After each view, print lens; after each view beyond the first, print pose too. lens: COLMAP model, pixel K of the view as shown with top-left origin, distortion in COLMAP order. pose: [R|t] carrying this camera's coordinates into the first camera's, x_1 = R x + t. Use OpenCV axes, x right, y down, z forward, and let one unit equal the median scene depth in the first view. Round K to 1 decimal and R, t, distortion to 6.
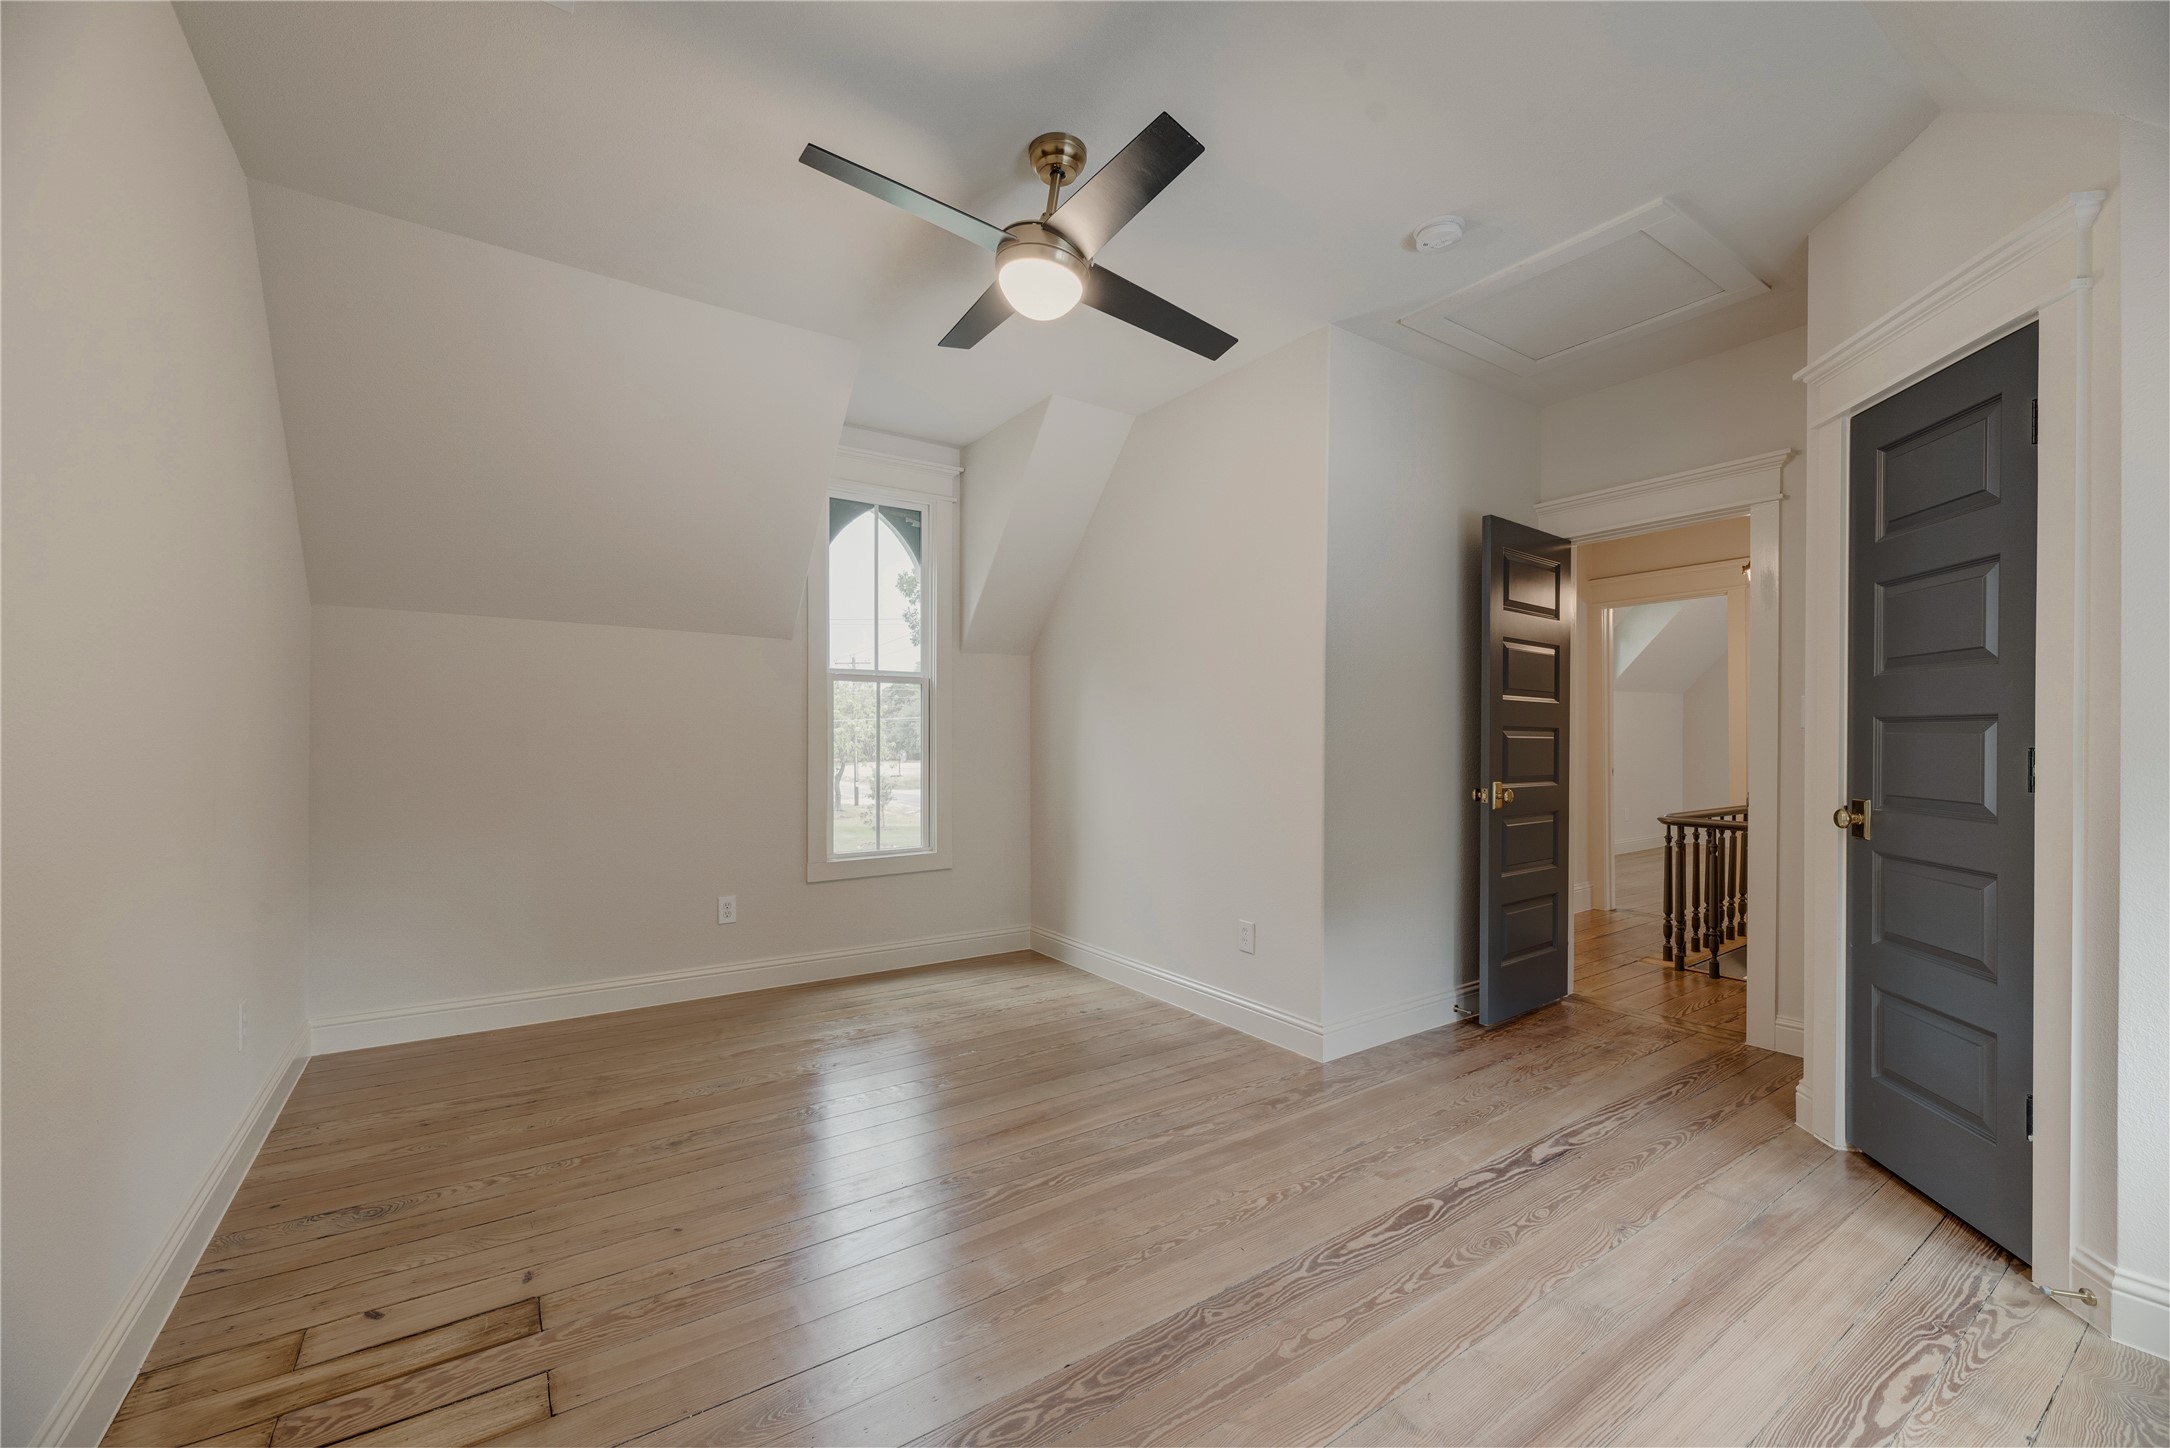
lens RADIAL K [[887.1, 0, 1089.0], [0, 887.1, 729.2], [0, 0, 1]] dist [0.001171, 0.000039]
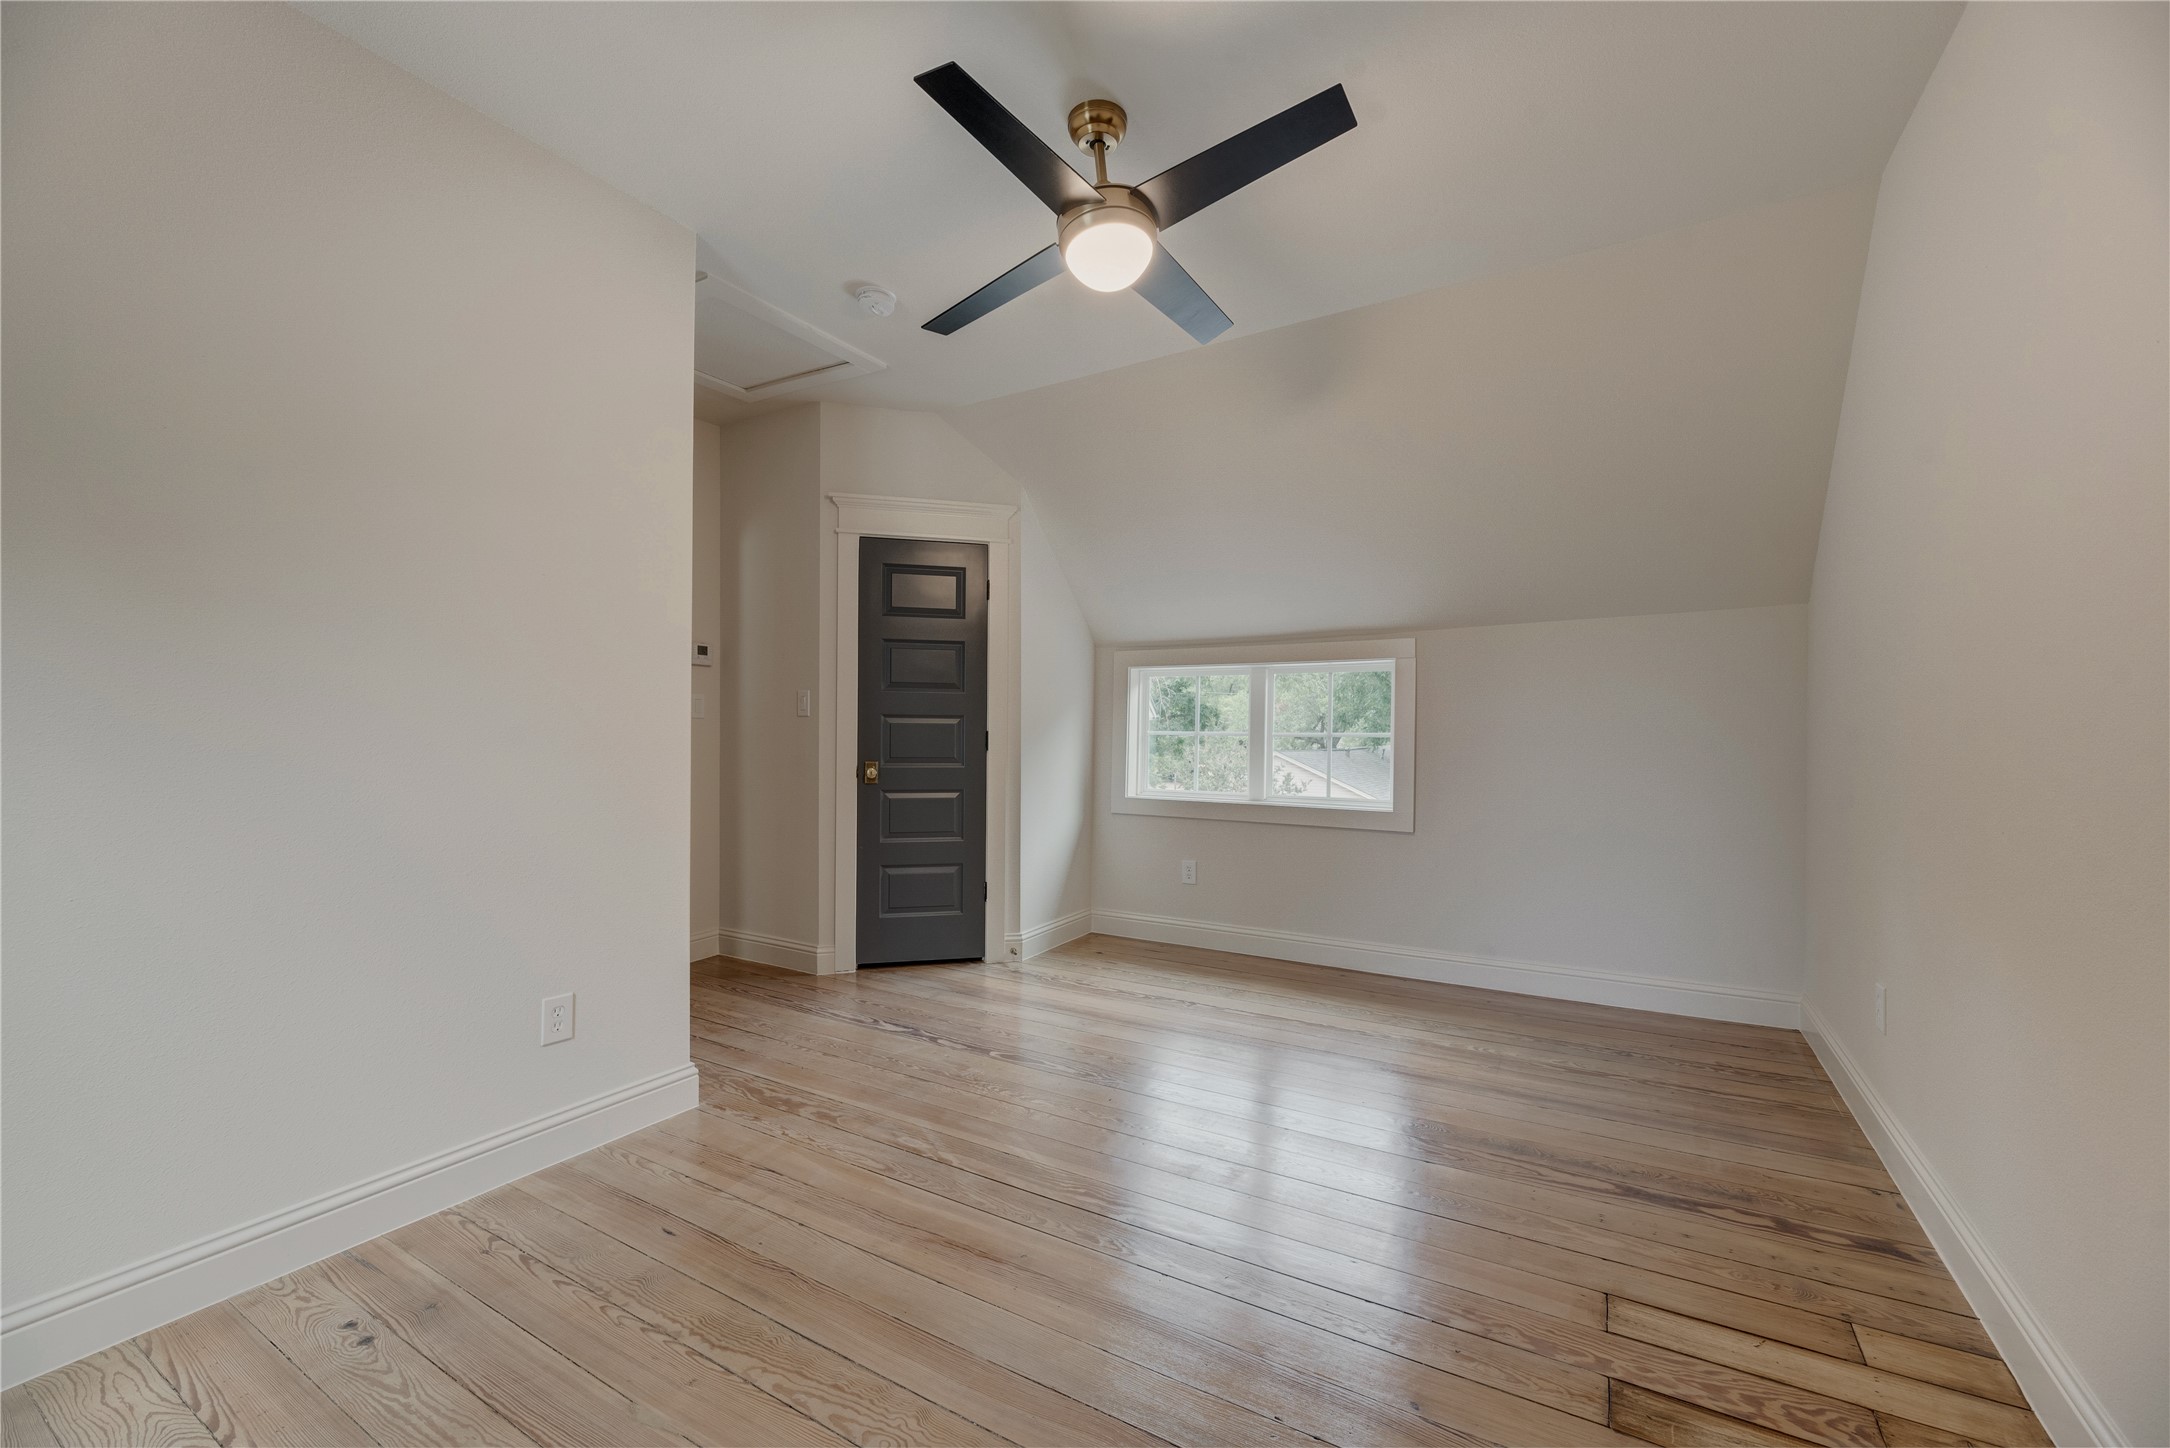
lens RADIAL K [[887.1, 0, 1082.7], [0, 887.1, 737.6], [0, 0, 1]] dist [0.001171, 0.000039]
pose [[-0.428779, -0.008900, 0.903365, -0.880601], [-0.014409, 0.999892, 0.003012, 0.020491], [-0.903294, -0.011726, -0.428861, 1.382138]]
